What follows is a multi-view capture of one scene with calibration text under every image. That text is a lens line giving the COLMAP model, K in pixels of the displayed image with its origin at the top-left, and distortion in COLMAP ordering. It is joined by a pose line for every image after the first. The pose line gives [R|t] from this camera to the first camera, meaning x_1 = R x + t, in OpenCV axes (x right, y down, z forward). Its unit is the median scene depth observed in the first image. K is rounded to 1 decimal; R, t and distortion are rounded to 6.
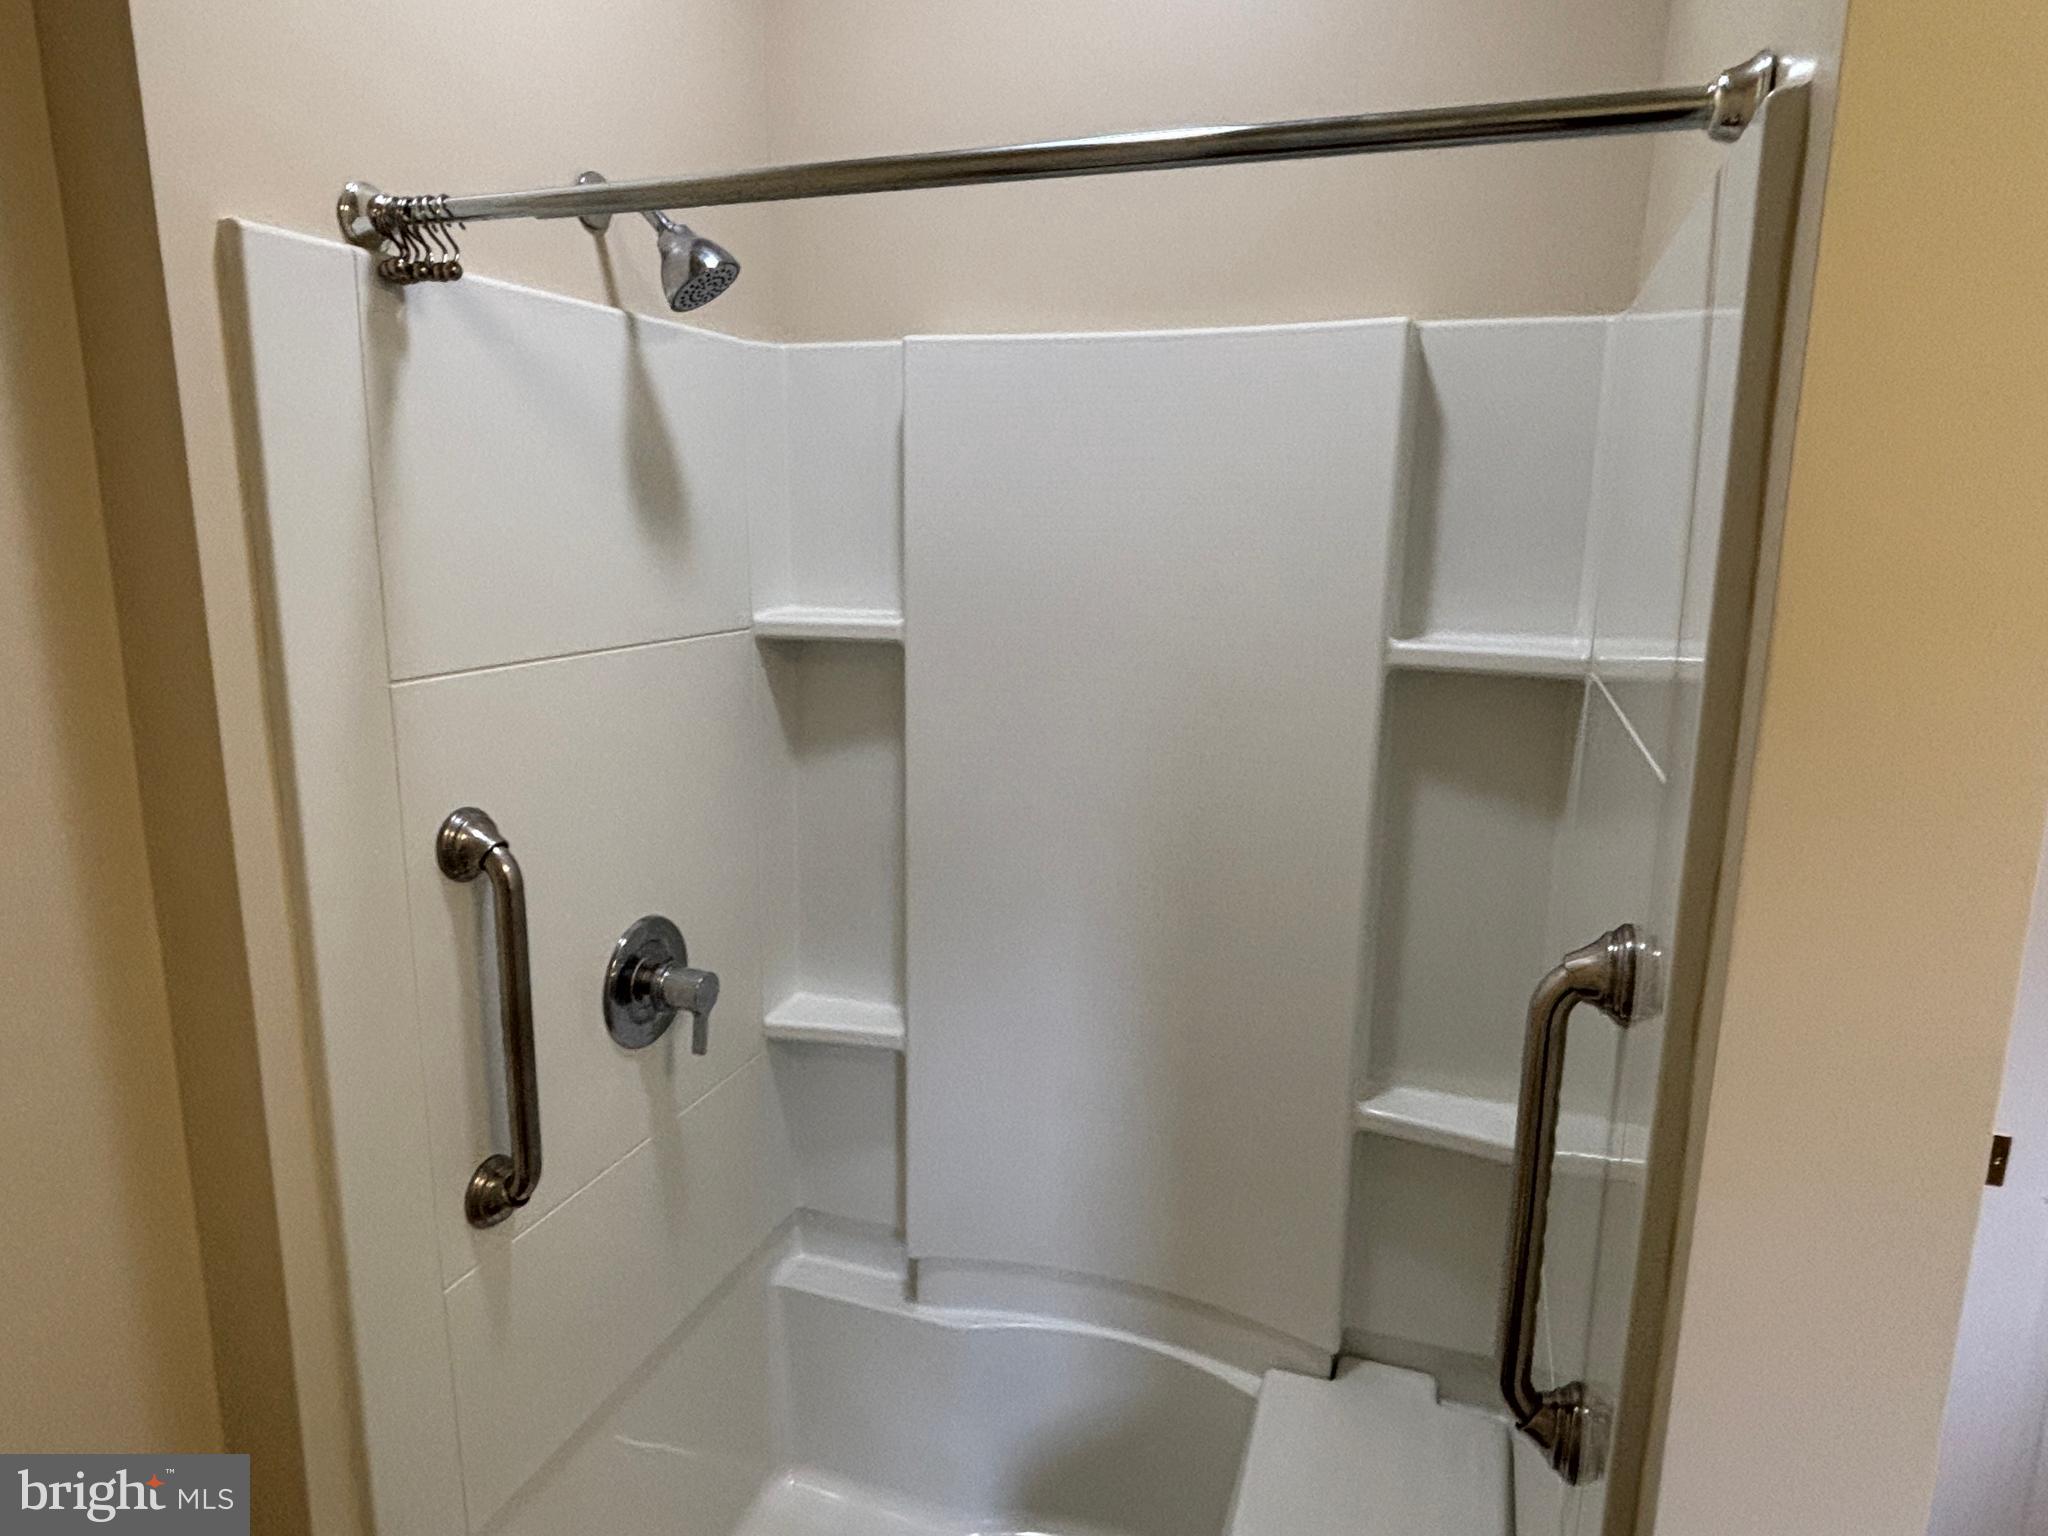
lens RADIAL K [[1251.9, 0, 1024.3], [0, 1251.9, 757.8], [0, 0, 1]] dist [-0.003962, -0.003678]
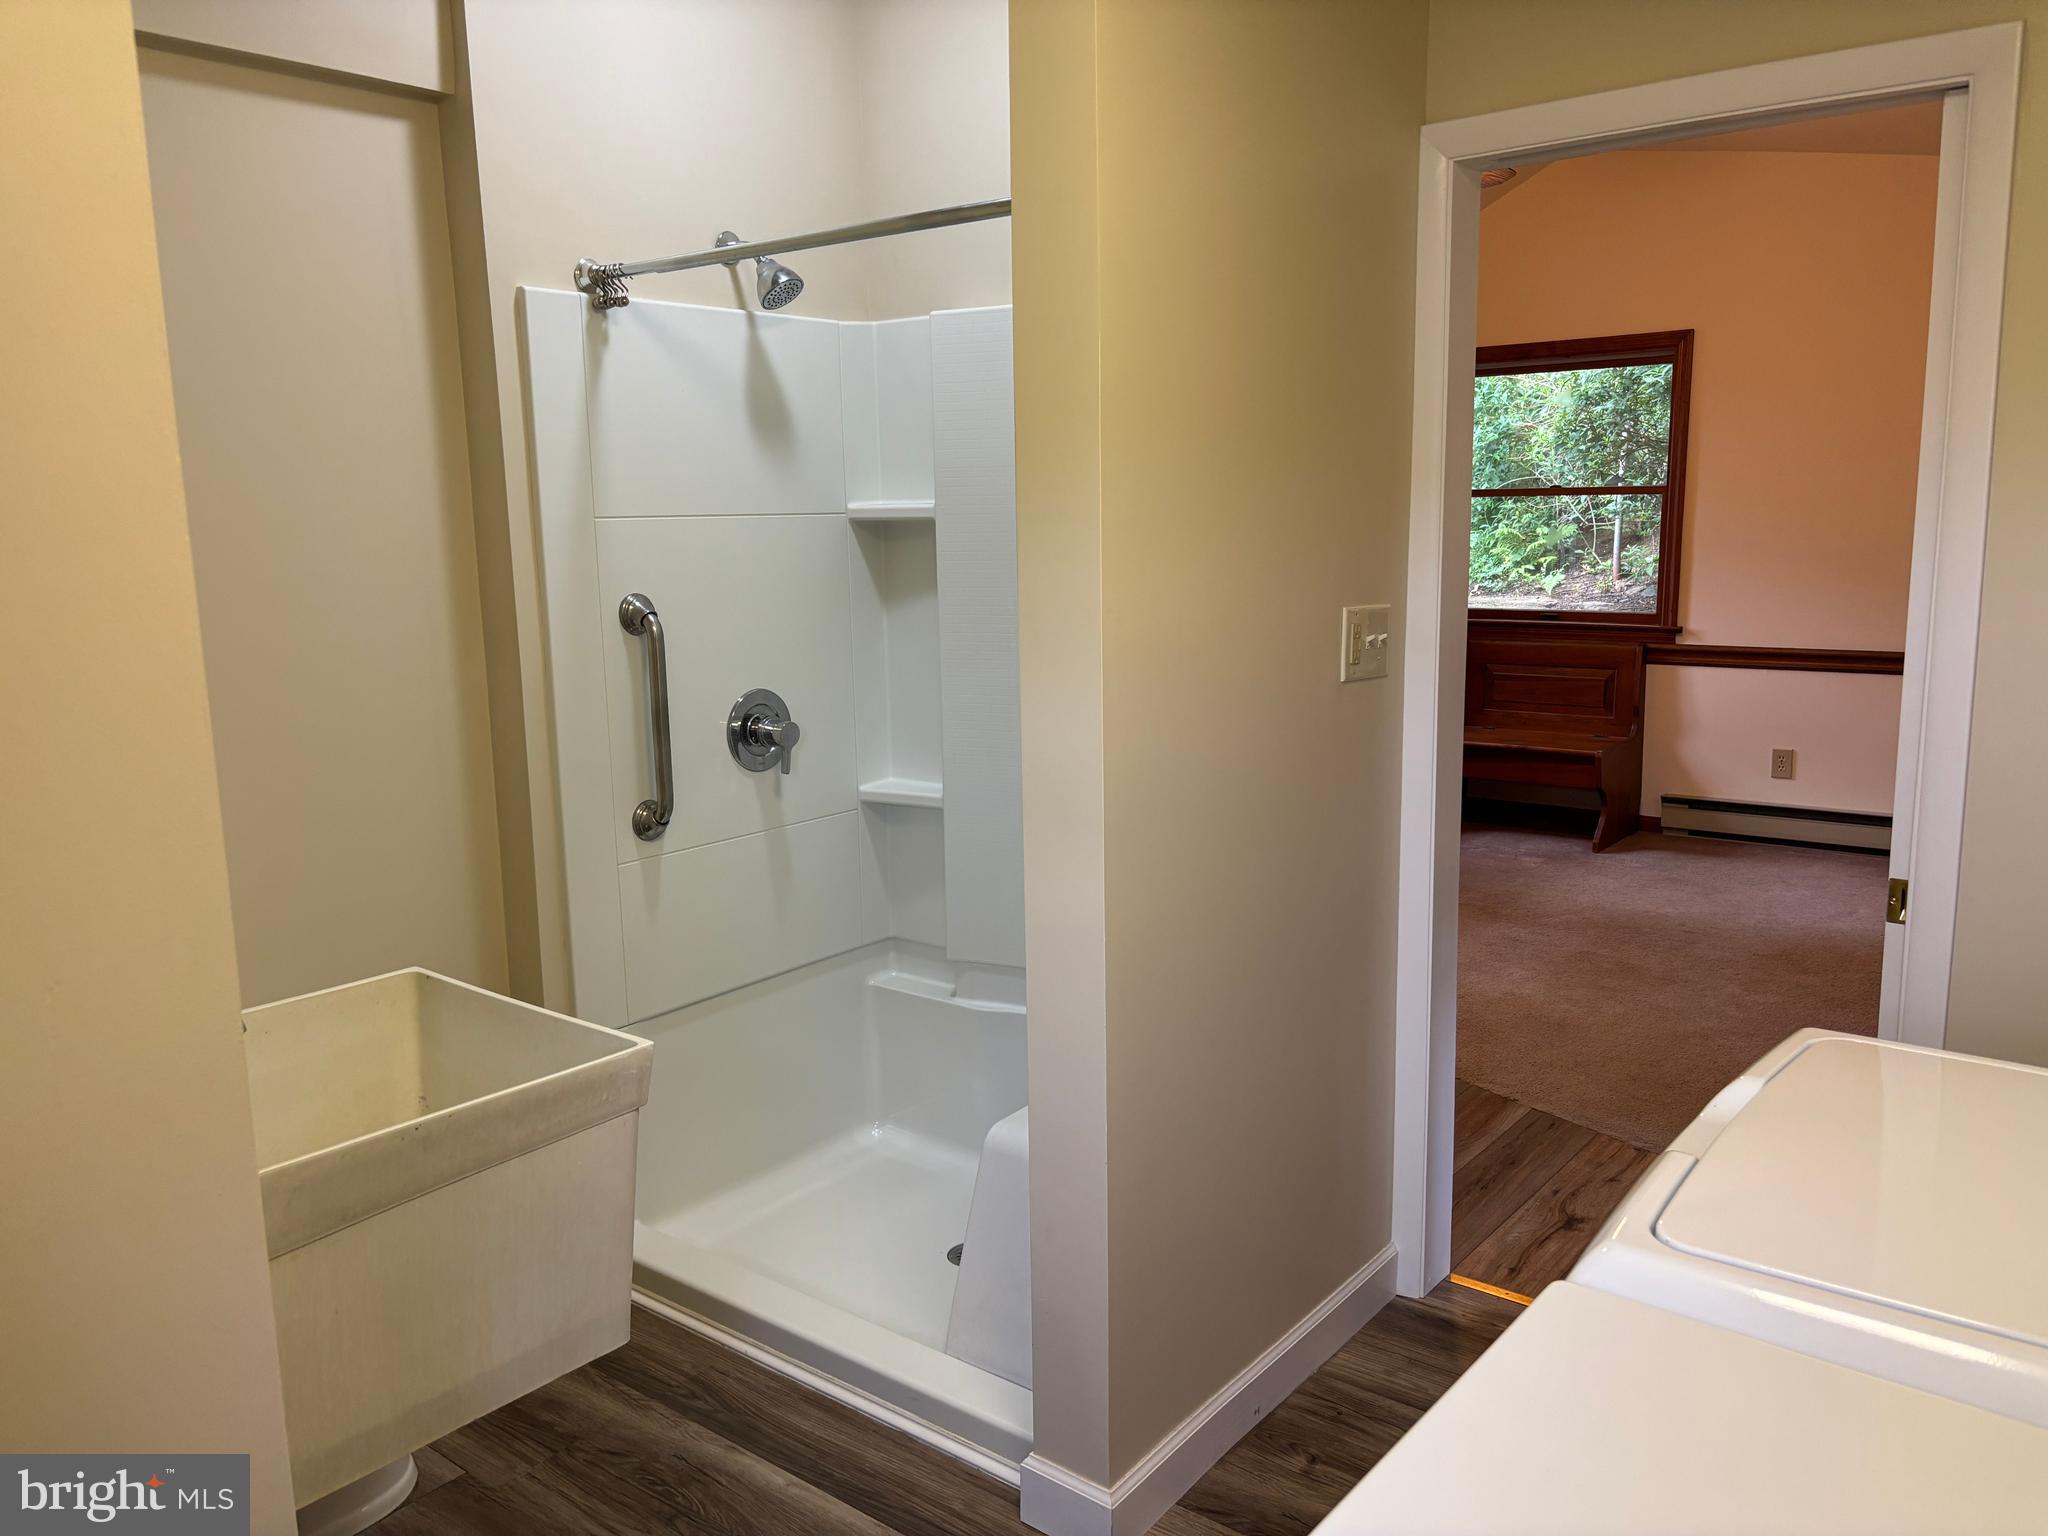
lens RADIAL K [[1562.4, 0, 1028.5], [0, 1562.4, 760.1], [0, 0, 1]] dist [0.051245, -0.046130]
pose [[0.946144, 0.020859, -0.323073, 0.787036], [-0.030243, 0.999253, -0.024053, 0.302378], [0.322330, 0.032529, 0.946068, -0.907334]]
